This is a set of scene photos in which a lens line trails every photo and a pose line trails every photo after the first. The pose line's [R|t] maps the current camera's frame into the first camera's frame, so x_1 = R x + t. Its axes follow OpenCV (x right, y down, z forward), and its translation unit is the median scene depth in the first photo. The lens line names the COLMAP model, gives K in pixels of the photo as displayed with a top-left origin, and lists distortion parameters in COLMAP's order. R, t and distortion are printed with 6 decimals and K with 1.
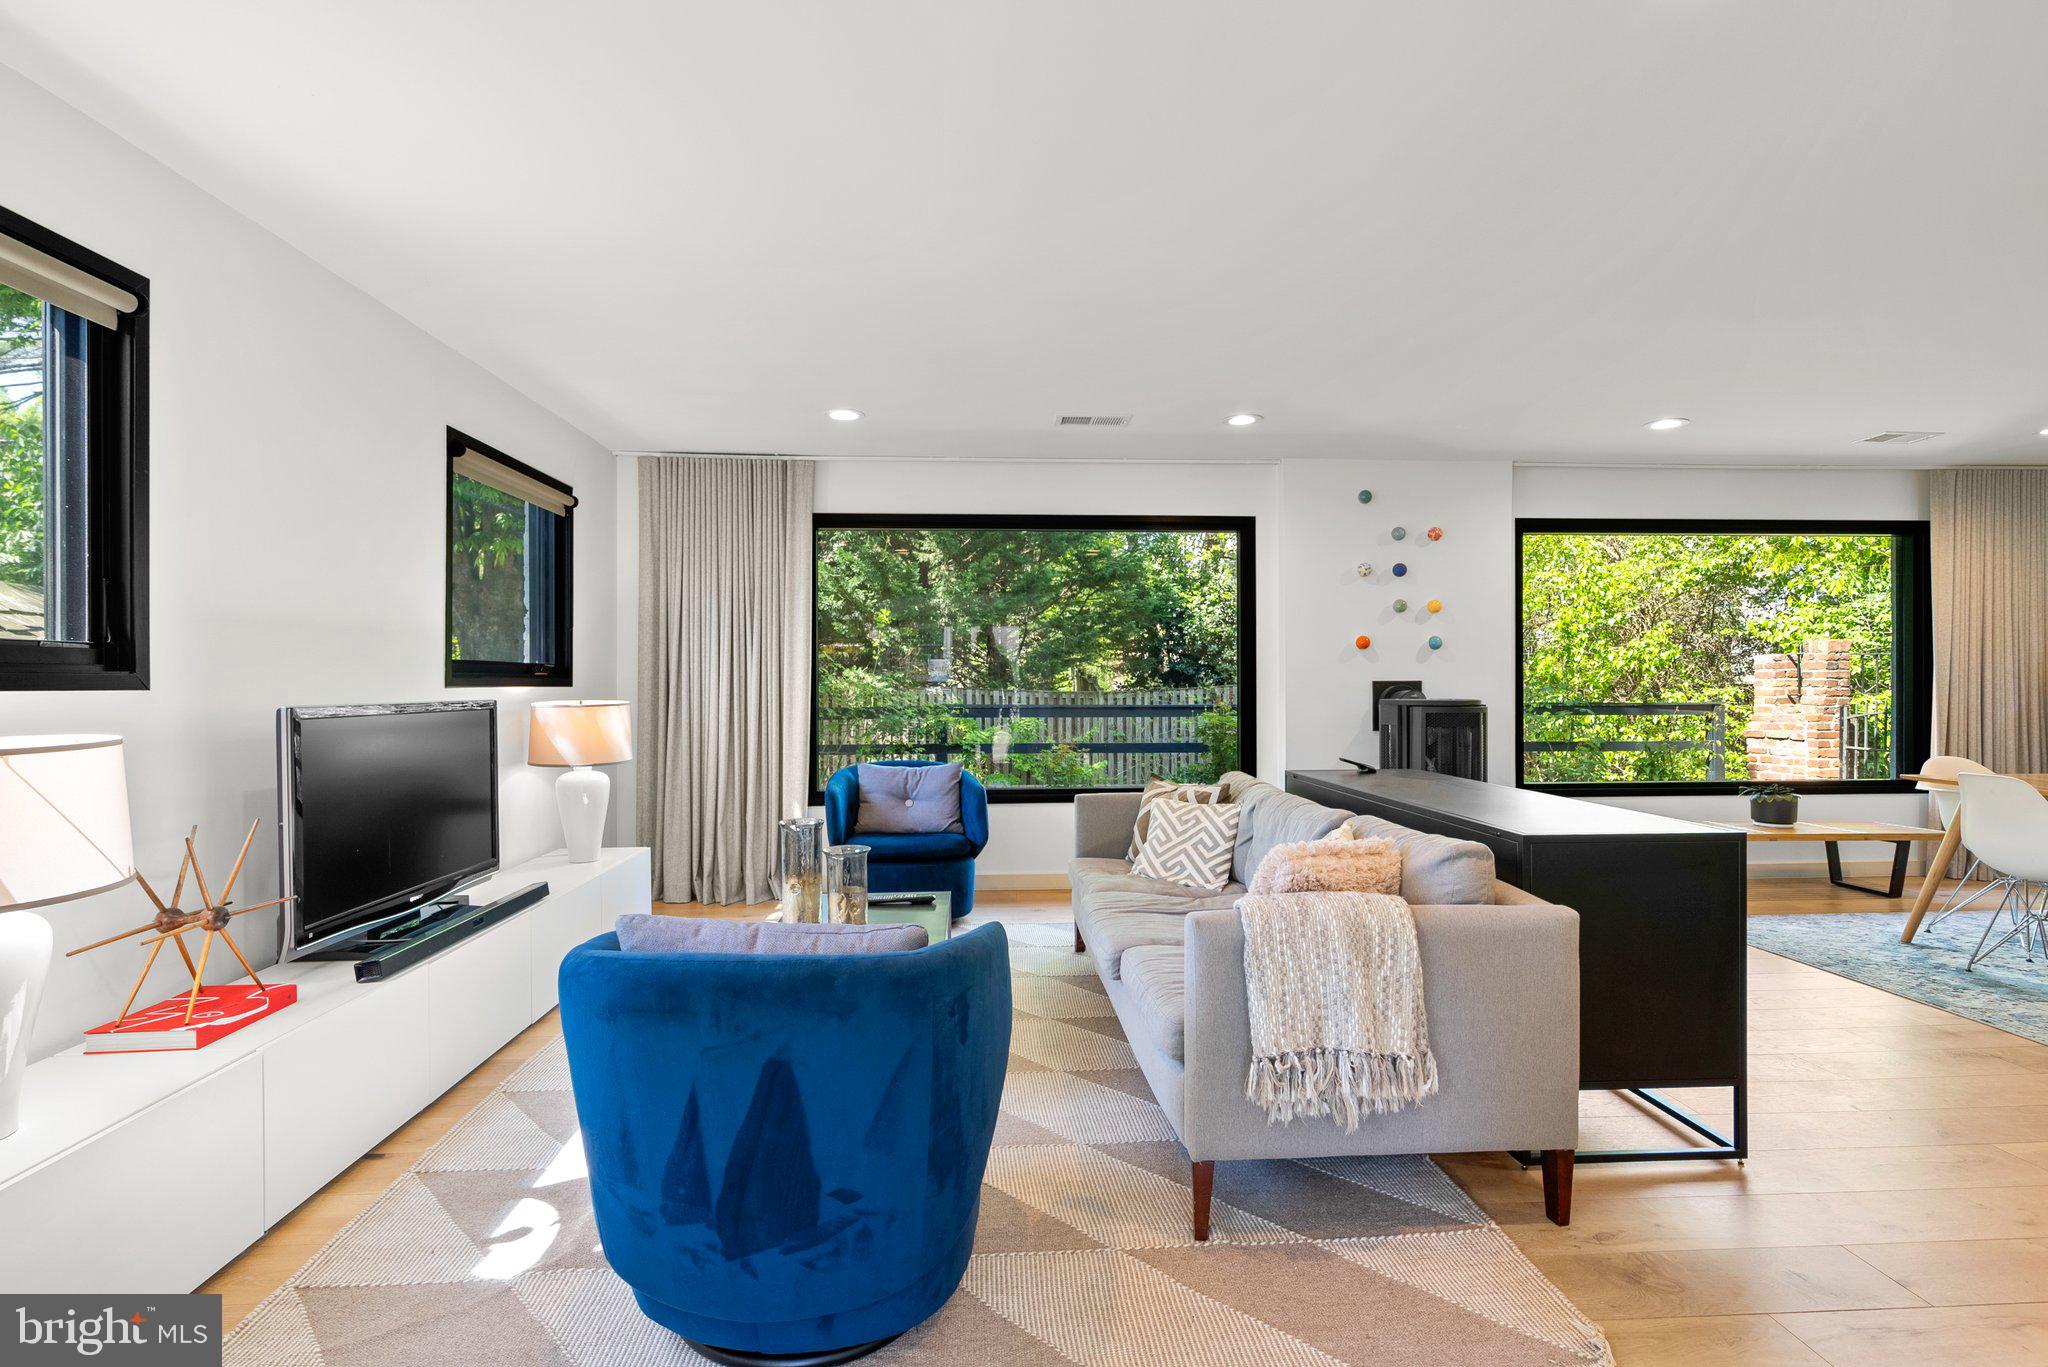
lens RADIAL K [[955.0, 0, 1014.8], [0, 955.0, 680.9], [0, 0, 1]] dist [-0.000249, -0.000256]
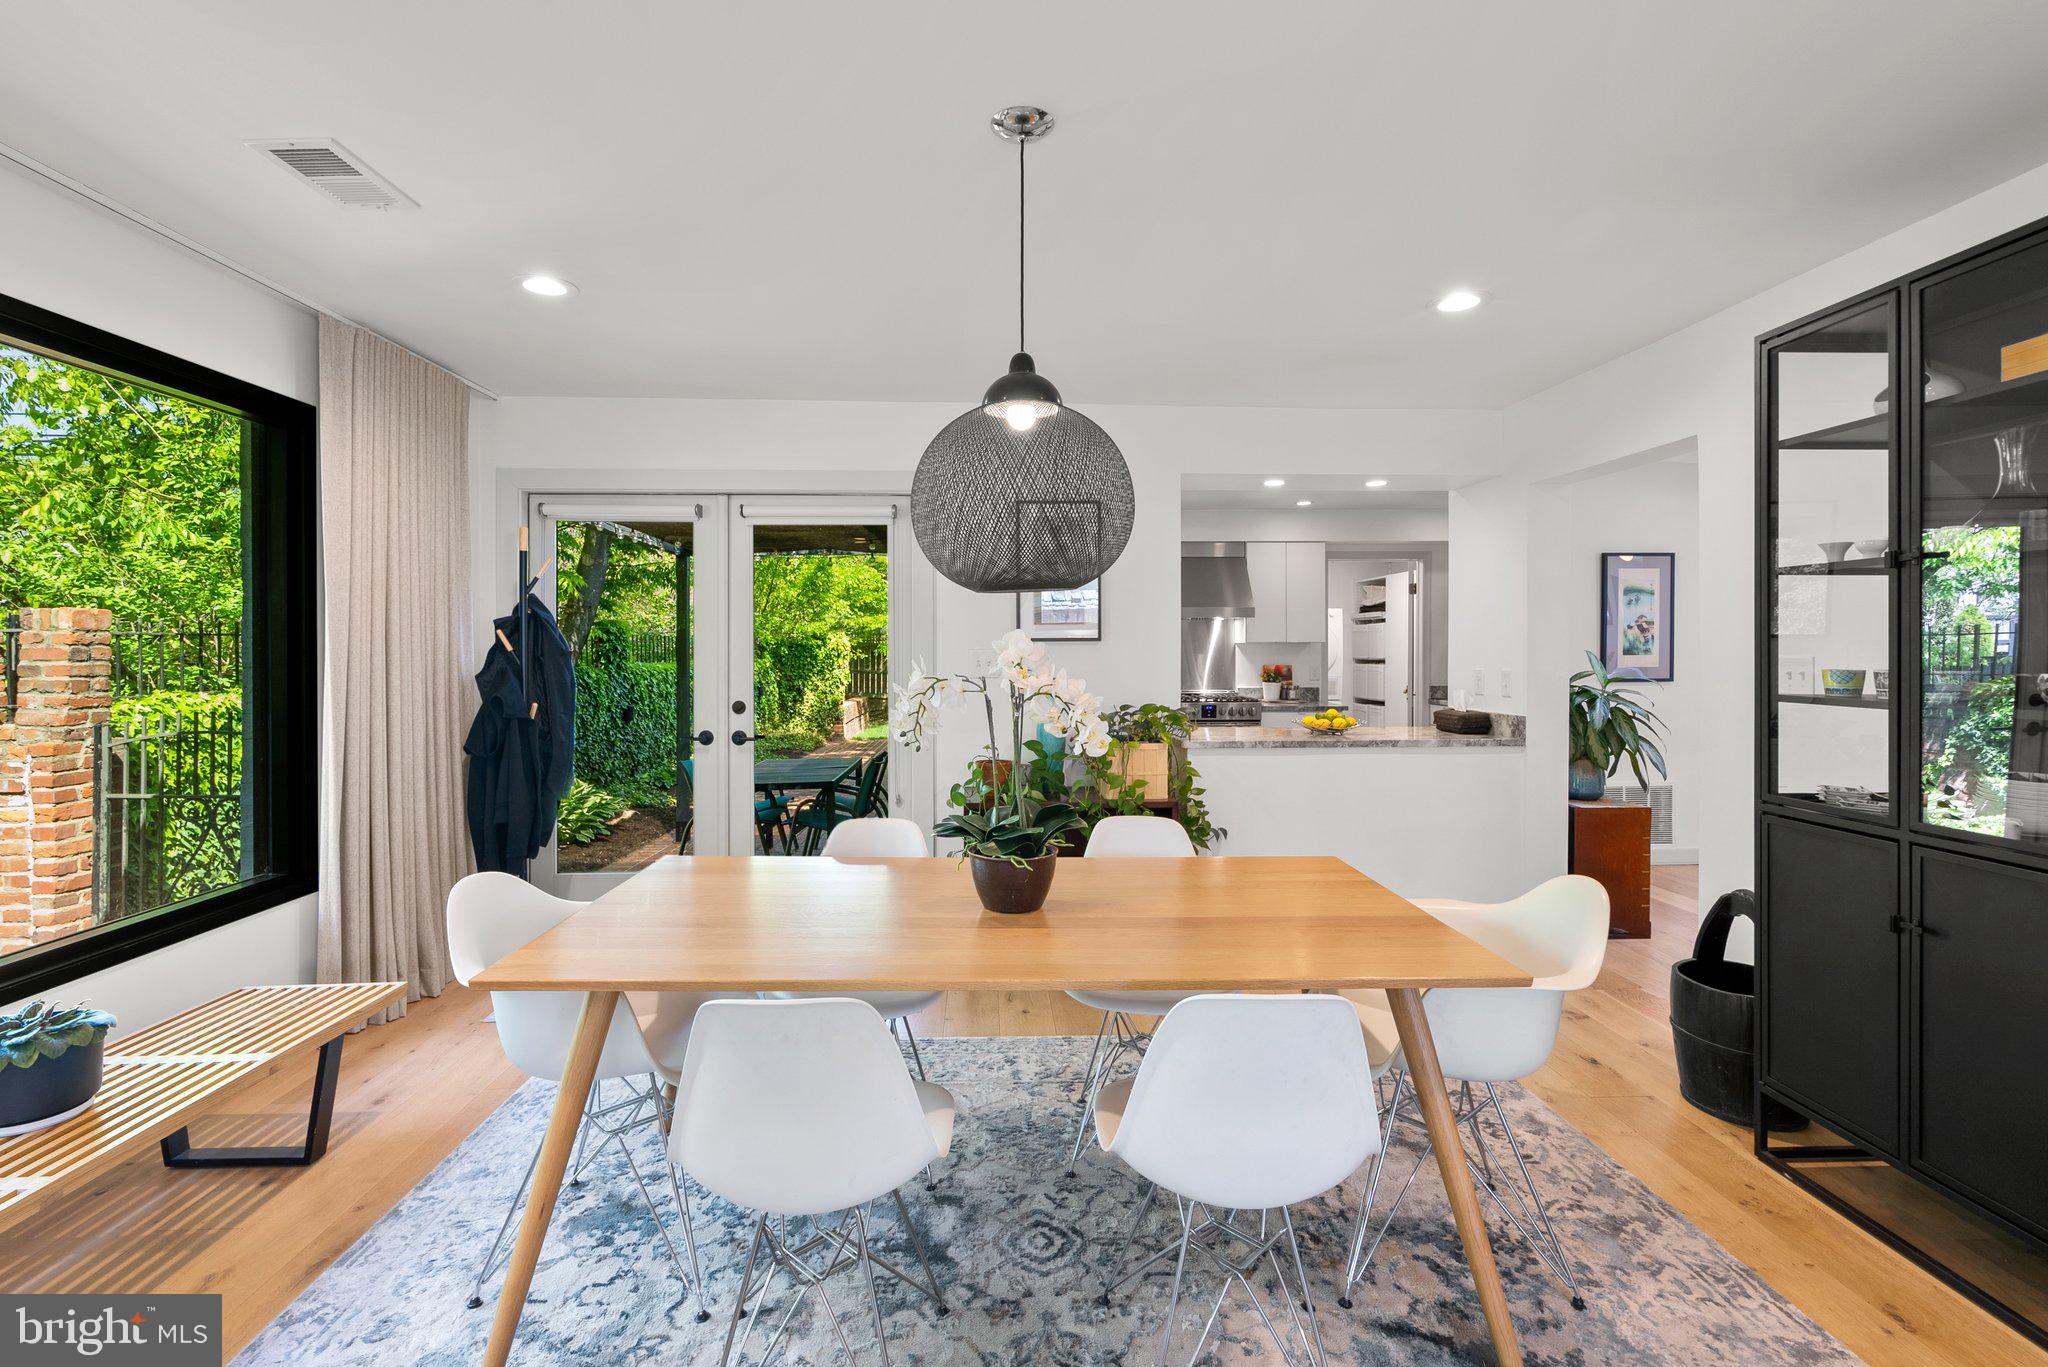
lens RADIAL K [[940.0, 0, 1018.2], [0, 940.0, 653.8], [0, 0, 1]] dist [-0.002377, 0.000567]
pose [[0.024562, -0.003802, 0.999691, 0.425056], [-0.000053, 0.999993, 0.003805, -0.025478], [-0.999698, -0.000146, 0.024562, 0.582977]]
